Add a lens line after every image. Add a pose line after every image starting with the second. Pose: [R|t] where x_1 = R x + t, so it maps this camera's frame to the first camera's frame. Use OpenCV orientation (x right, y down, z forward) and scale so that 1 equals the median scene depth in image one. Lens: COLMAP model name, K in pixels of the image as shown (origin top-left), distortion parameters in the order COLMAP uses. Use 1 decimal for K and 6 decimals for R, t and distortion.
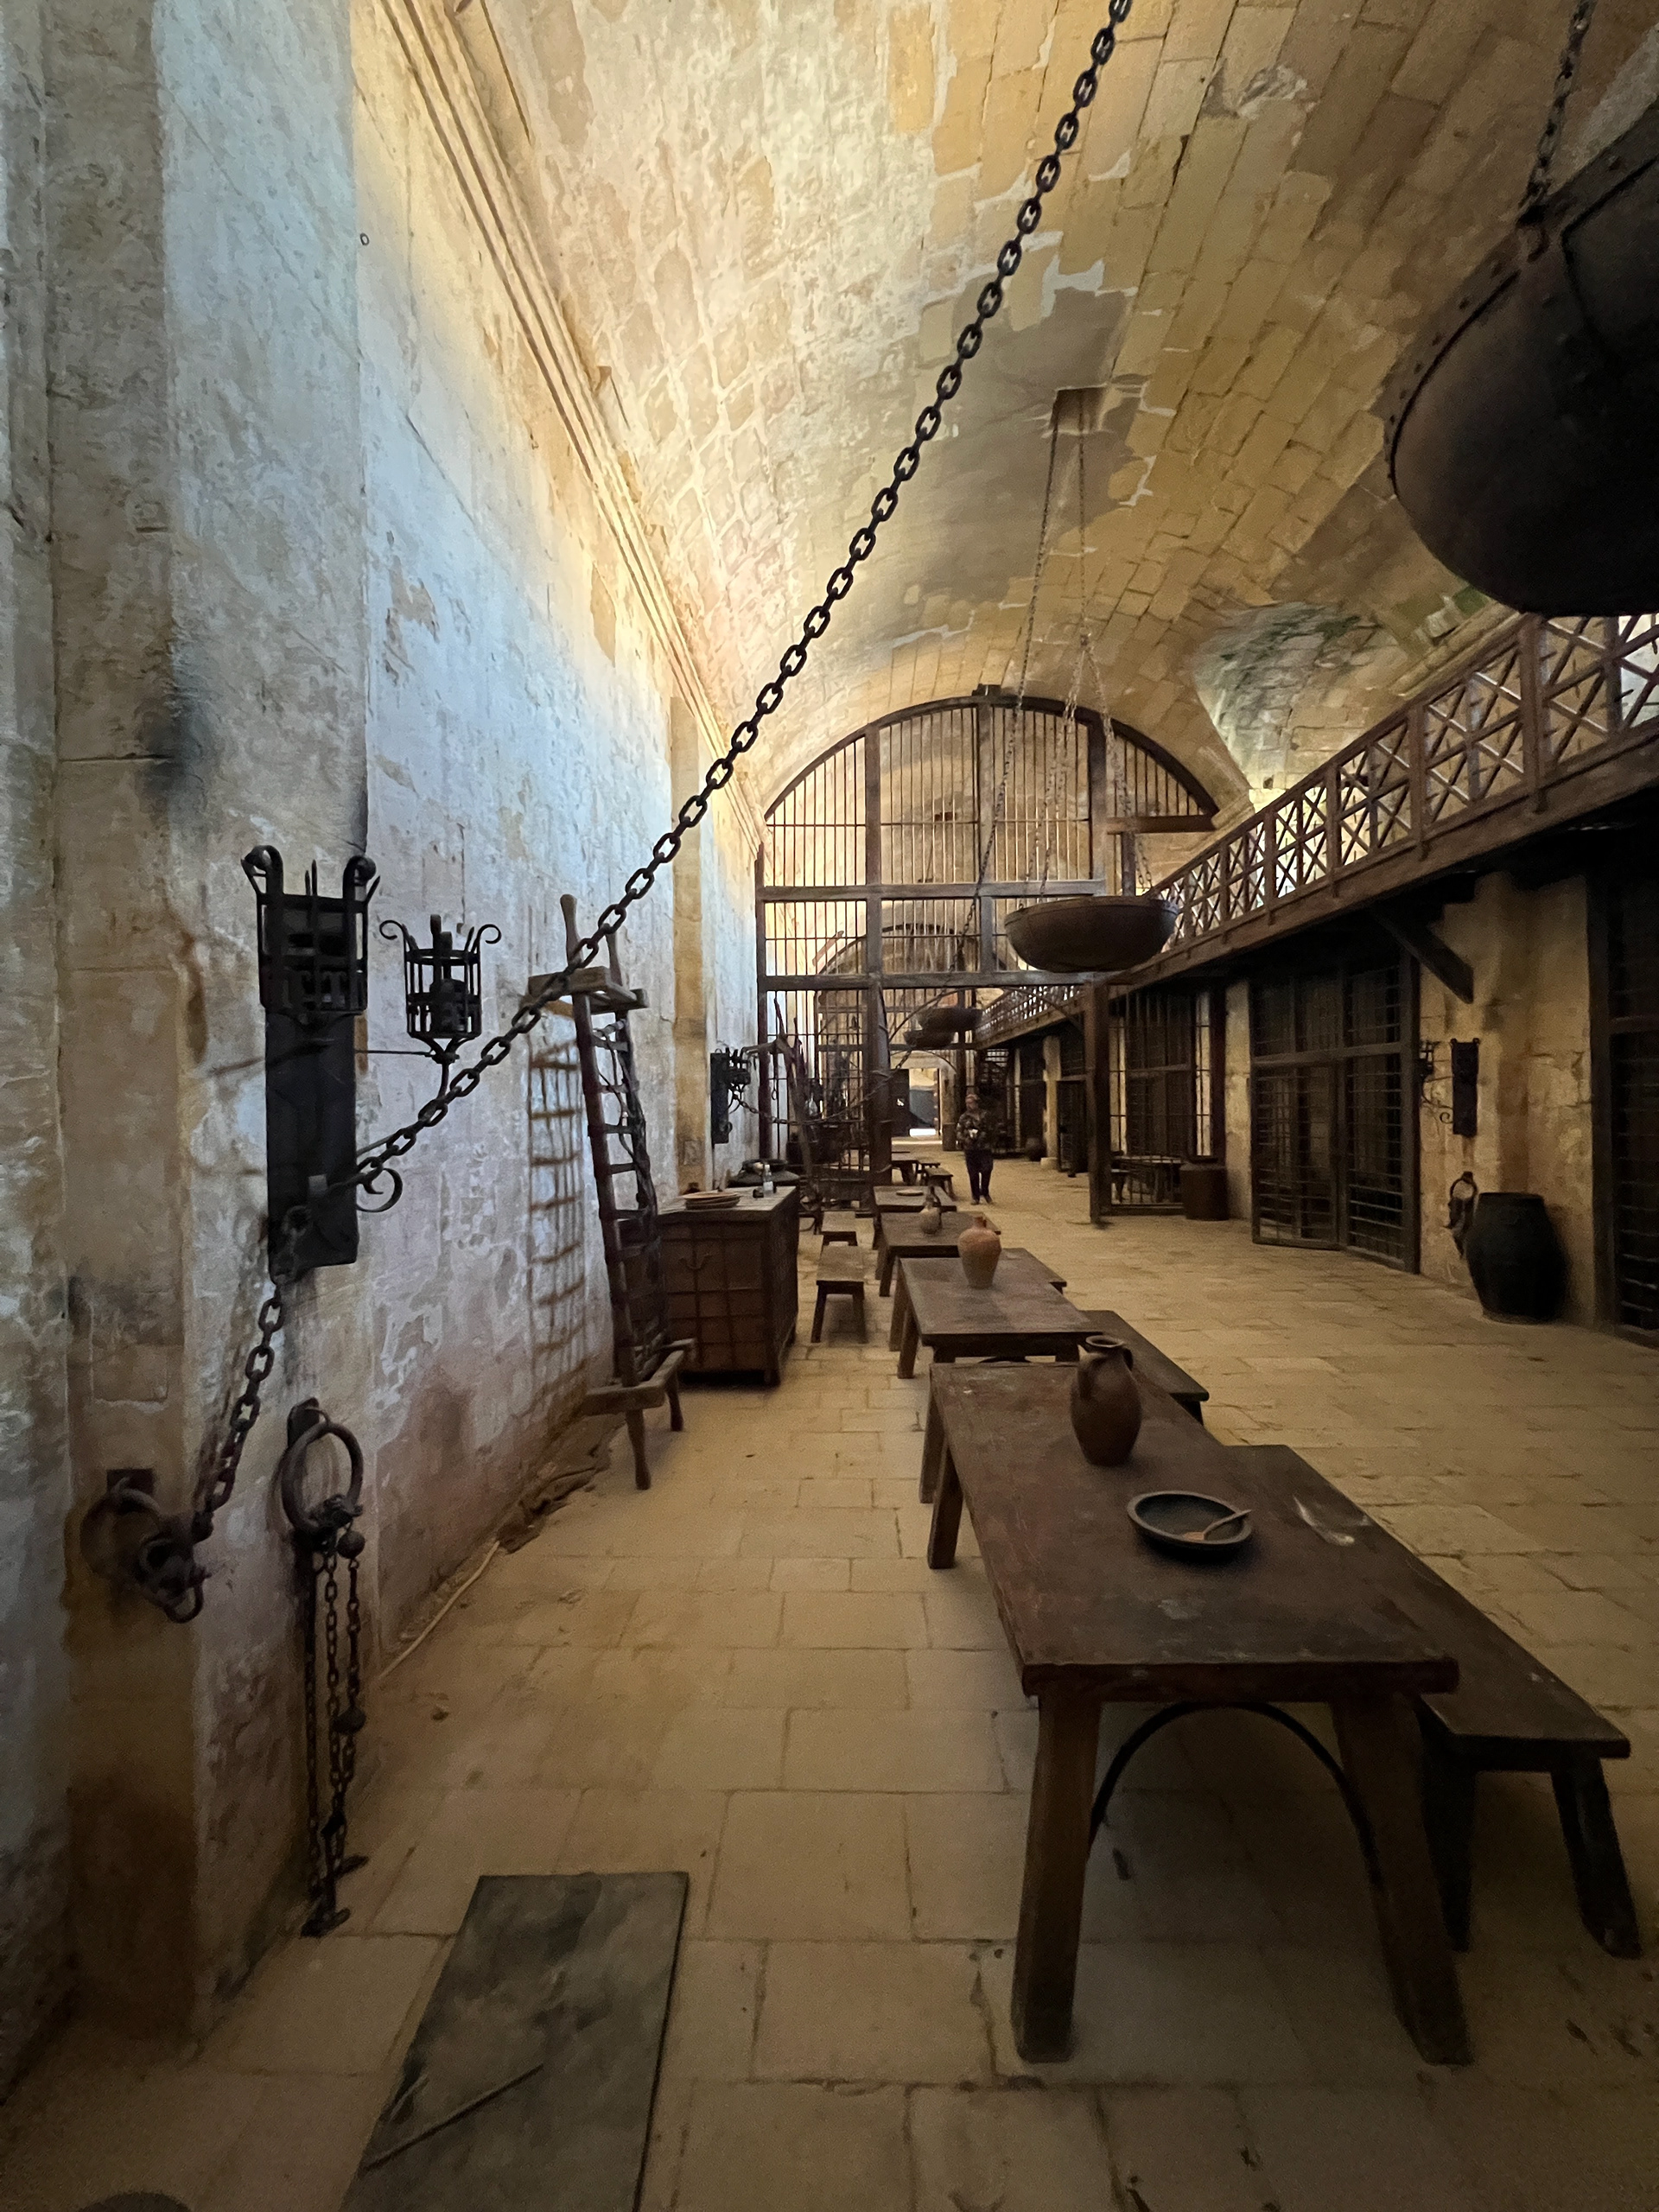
lens RADIAL K [[882.4, 0, 836.5], [0, 882.4, 1101.7], [0, 0, 1]] dist [0.001113, -0.000075]
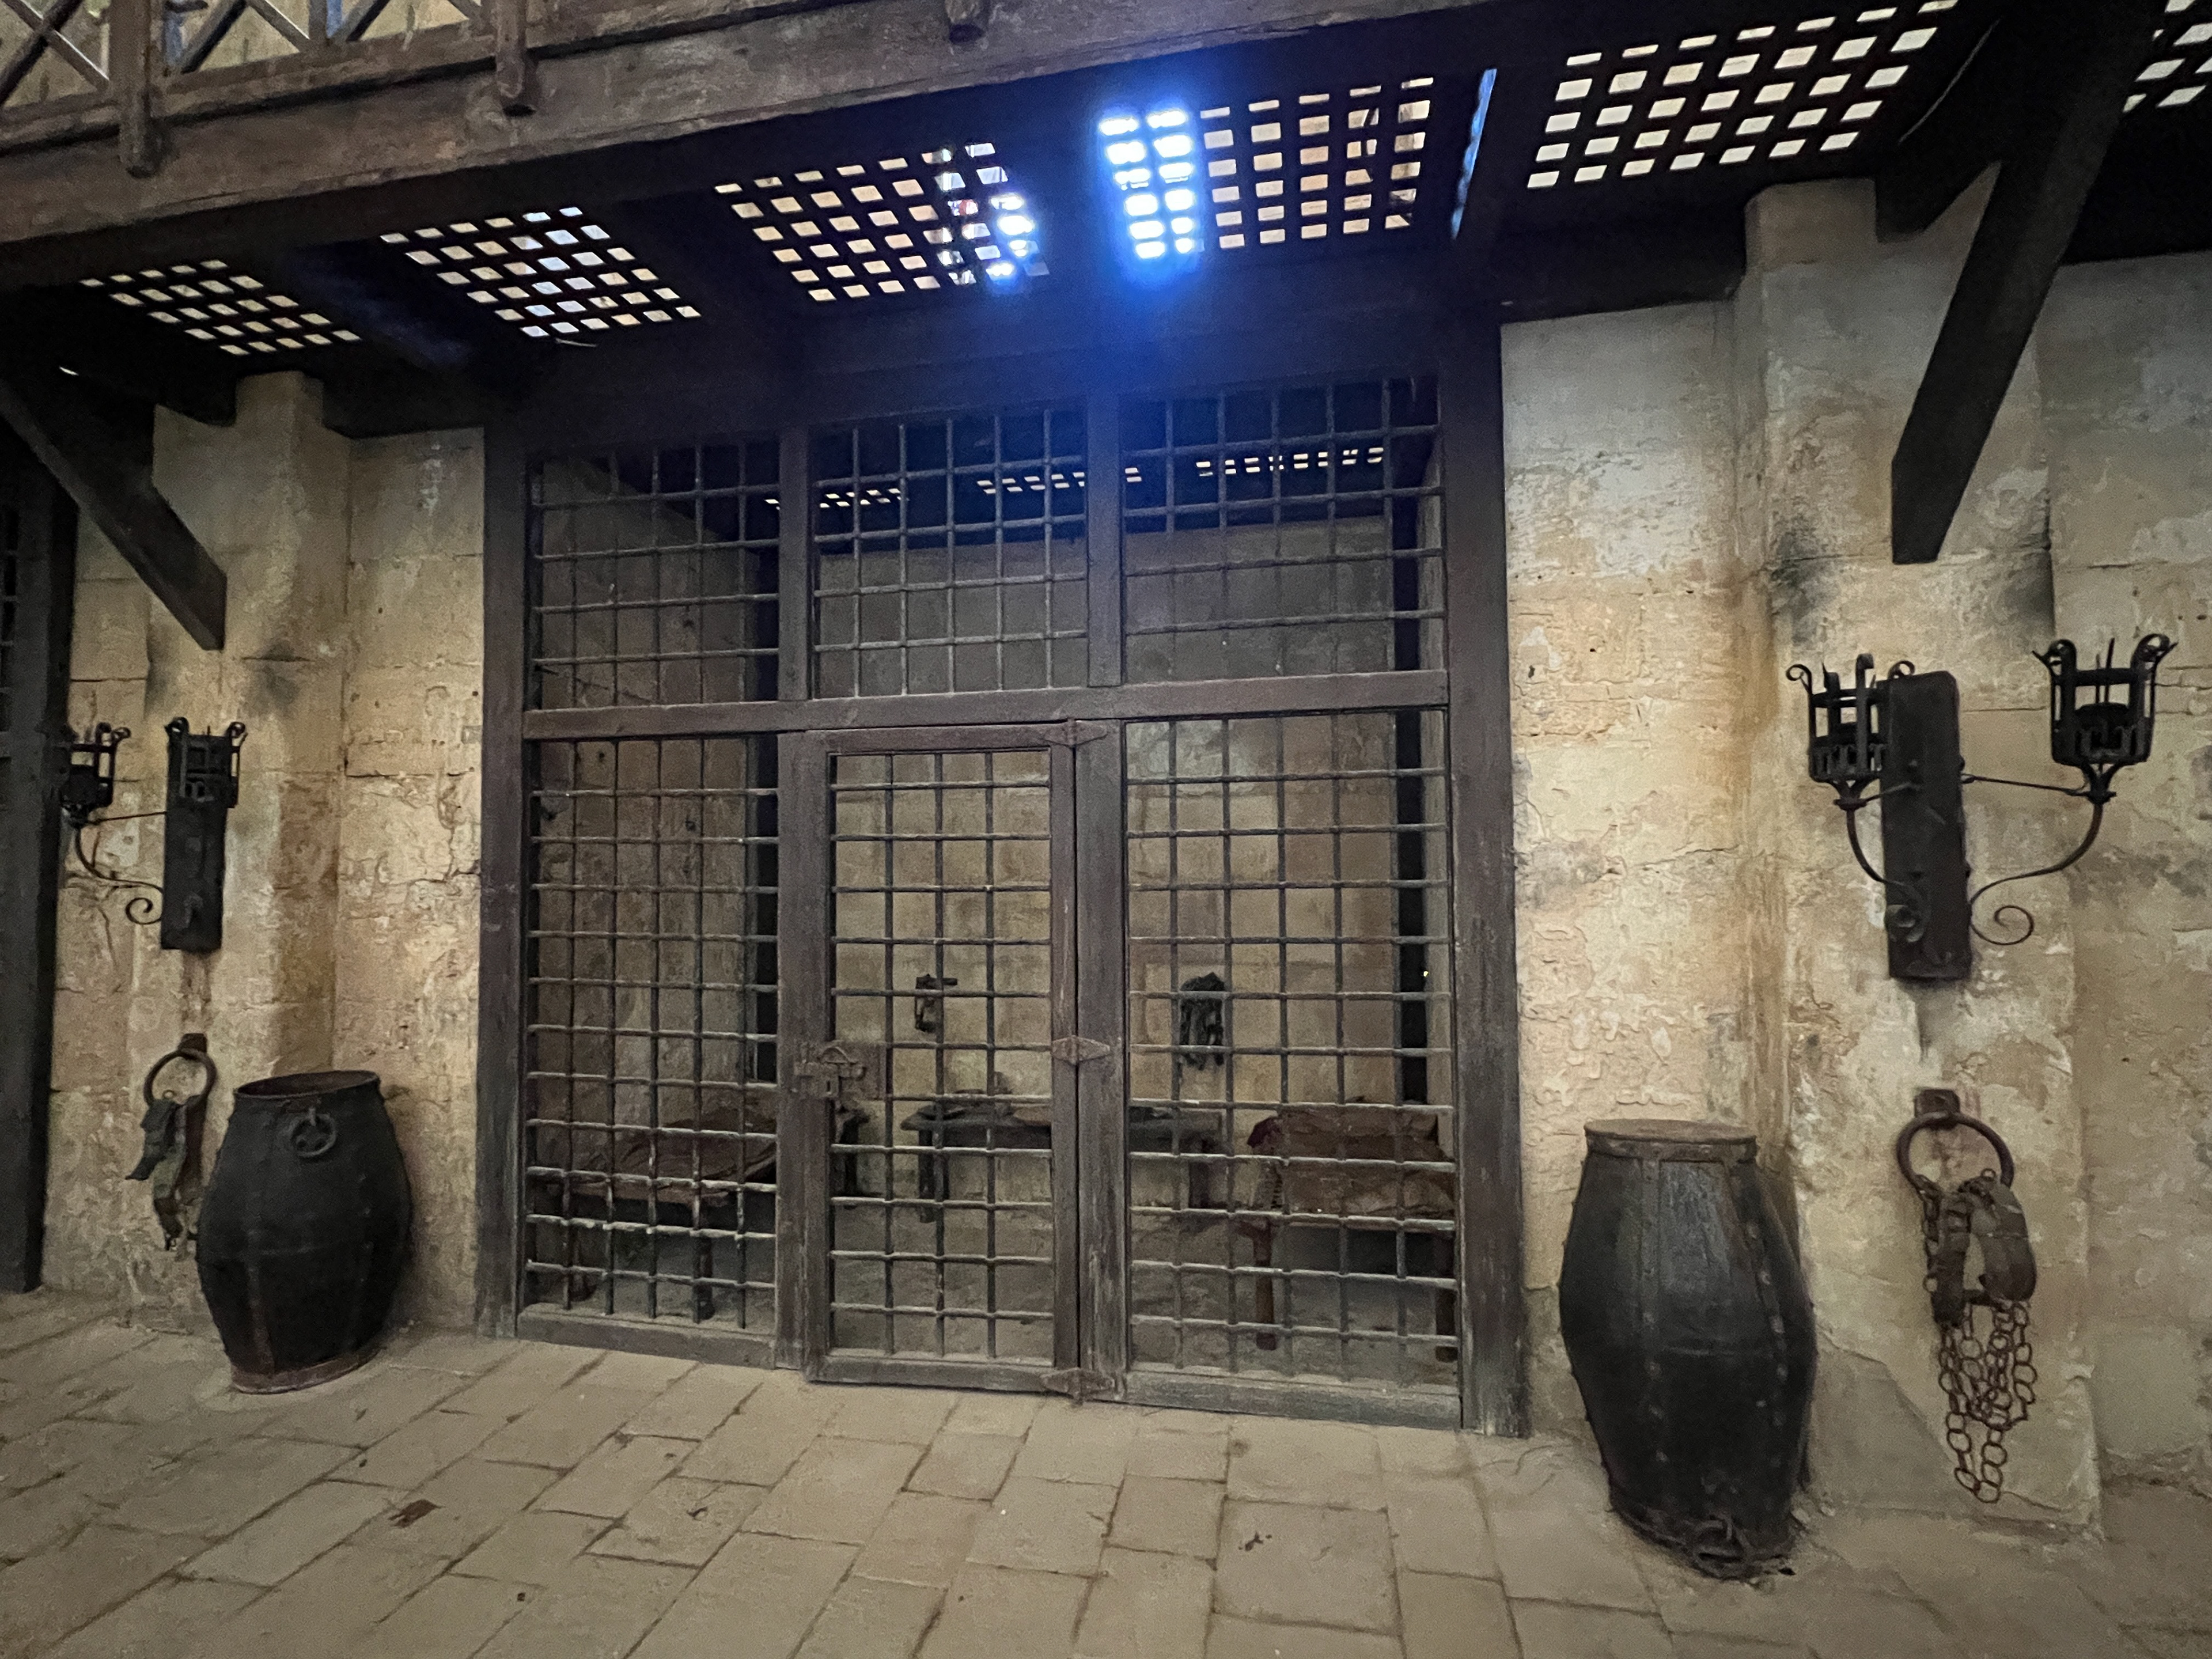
lens RADIAL K [[1046.5, 0, 1103.7], [0, 1046.5, 825.1], [0, 0, 1]] dist [-0.000802, 0.000094]
pose [[0.173858, 0.050134, 0.983494, 0.264507], [0.005298, 0.998641, -0.051843, 0.005305], [-0.984756, 0.014224, 0.173356, 0.439148]]
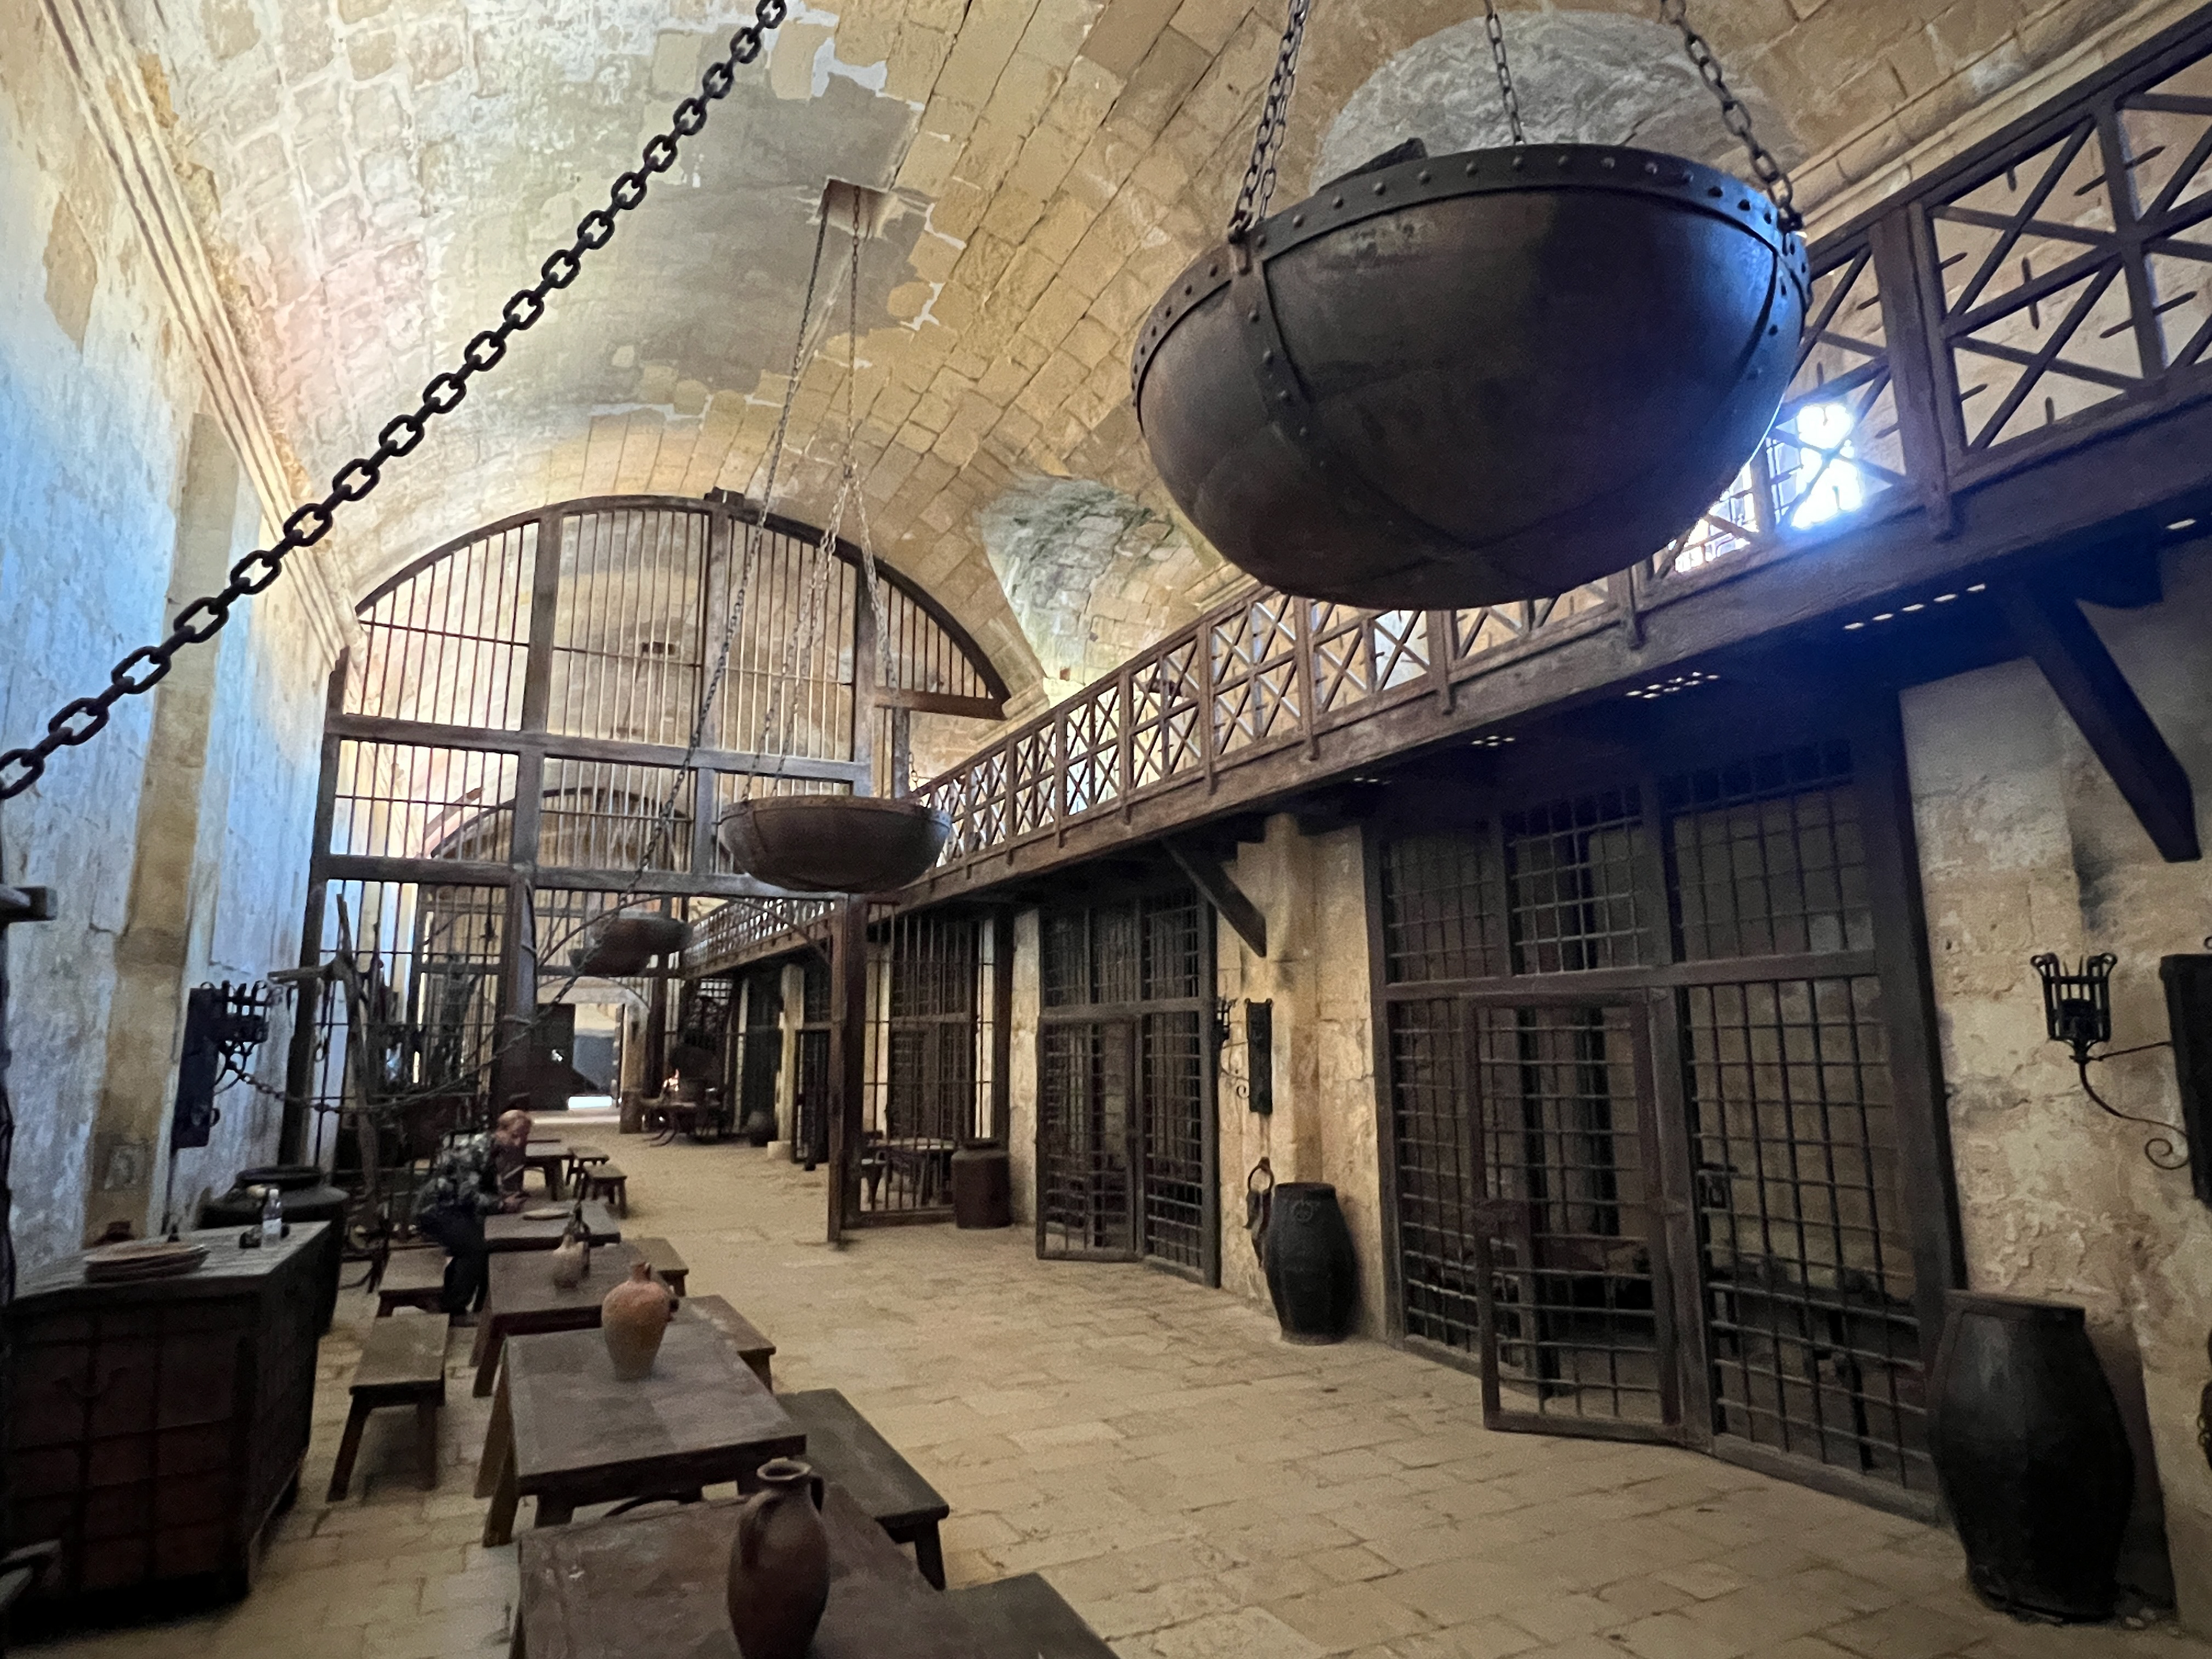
lens RADIAL K [[1239.0, 0, 1101.1], [0, 1239.0, 822.4], [0, 0, 1]] dist [-0.001024, 0.000351]
pose [[0.888413, 0.090402, 0.450056, 0.013190], [-0.006963, 0.982958, -0.183699, -0.015753], [-0.458993, 0.160067, 0.873902, -0.013226]]
